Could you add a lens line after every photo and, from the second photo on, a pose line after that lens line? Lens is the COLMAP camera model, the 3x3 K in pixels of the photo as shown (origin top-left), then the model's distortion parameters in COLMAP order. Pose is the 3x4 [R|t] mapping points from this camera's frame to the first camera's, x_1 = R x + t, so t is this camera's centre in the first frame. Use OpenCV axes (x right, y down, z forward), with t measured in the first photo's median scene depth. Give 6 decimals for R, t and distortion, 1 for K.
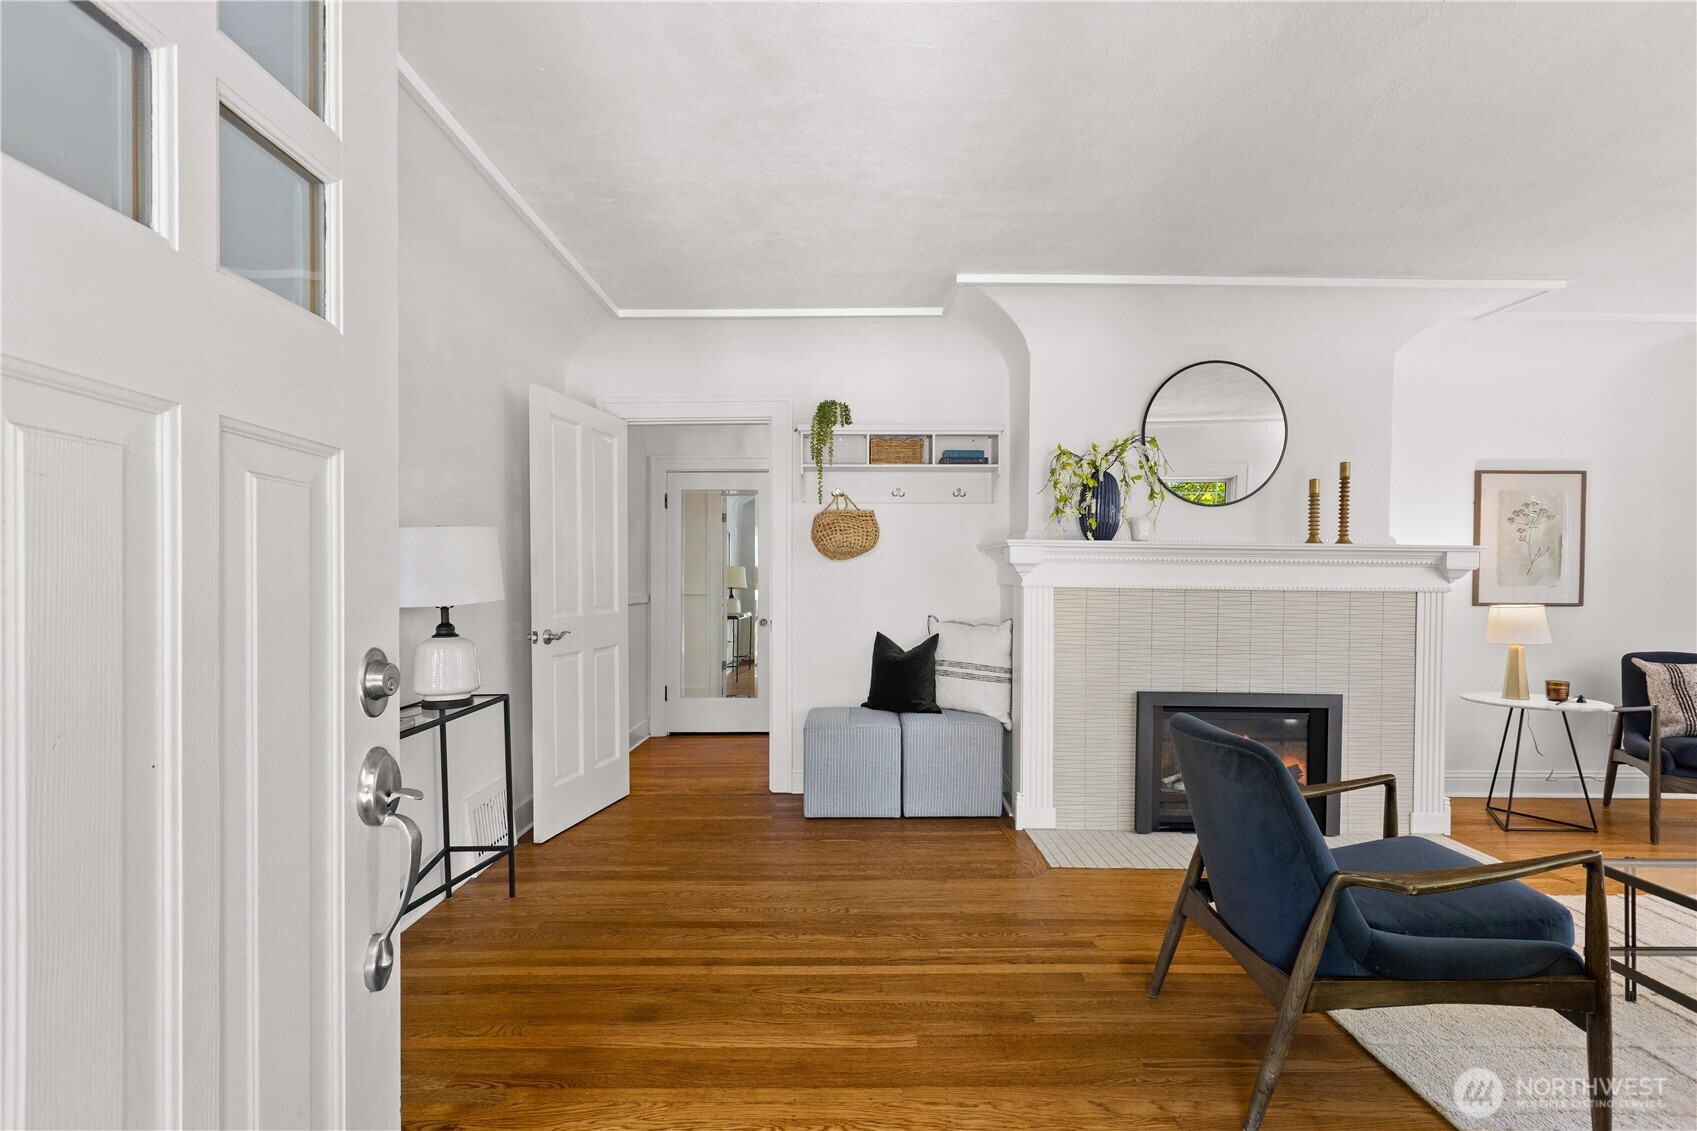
lens RADIAL K [[769.3, 0, 841.3], [0, 769.3, 600.3], [0, 0, 1]] dist [0.002724, -0.000379]
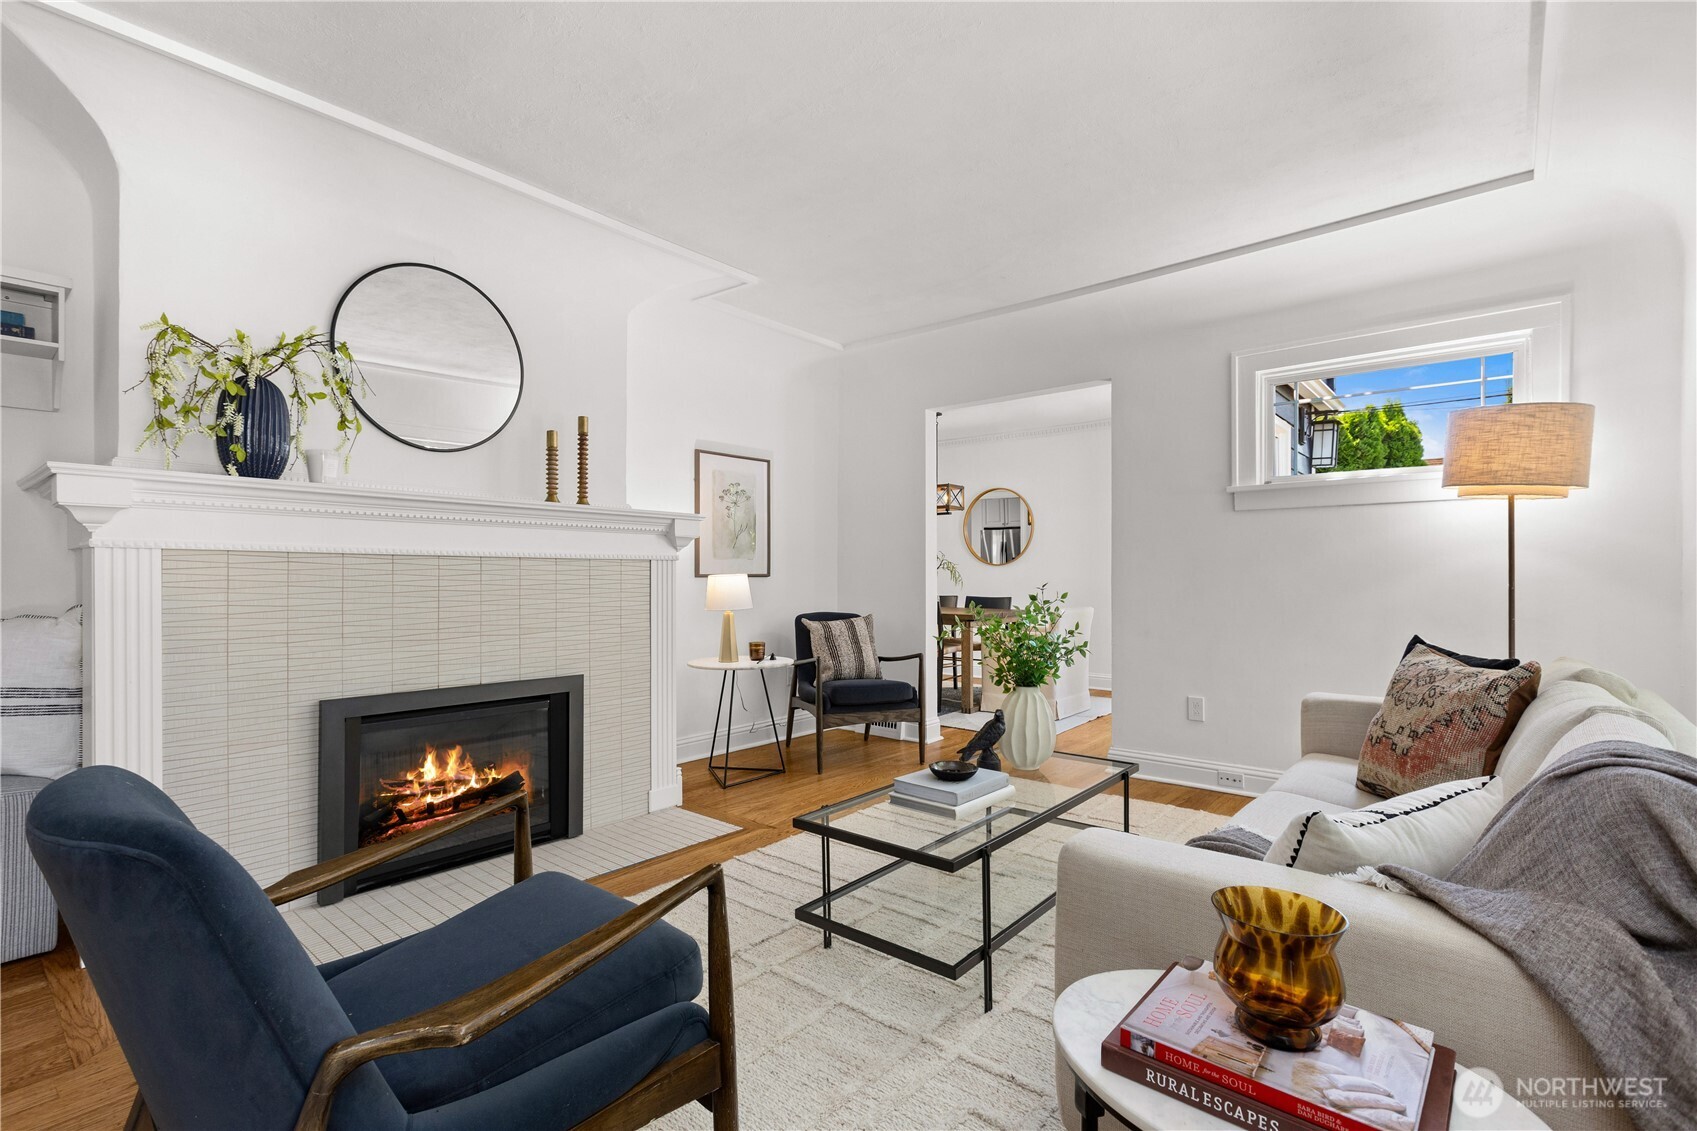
lens RADIAL K [[769.3, 0, 846.3], [0, 769.3, 572.9], [0, 0, 1]] dist [0.002724, -0.000379]
pose [[0.633147, -0.001657, 0.774030, 0.147755], [0.020011, 0.999699, -0.014228, 0.022611], [-0.773773, 0.024498, 0.632989, 0.189937]]
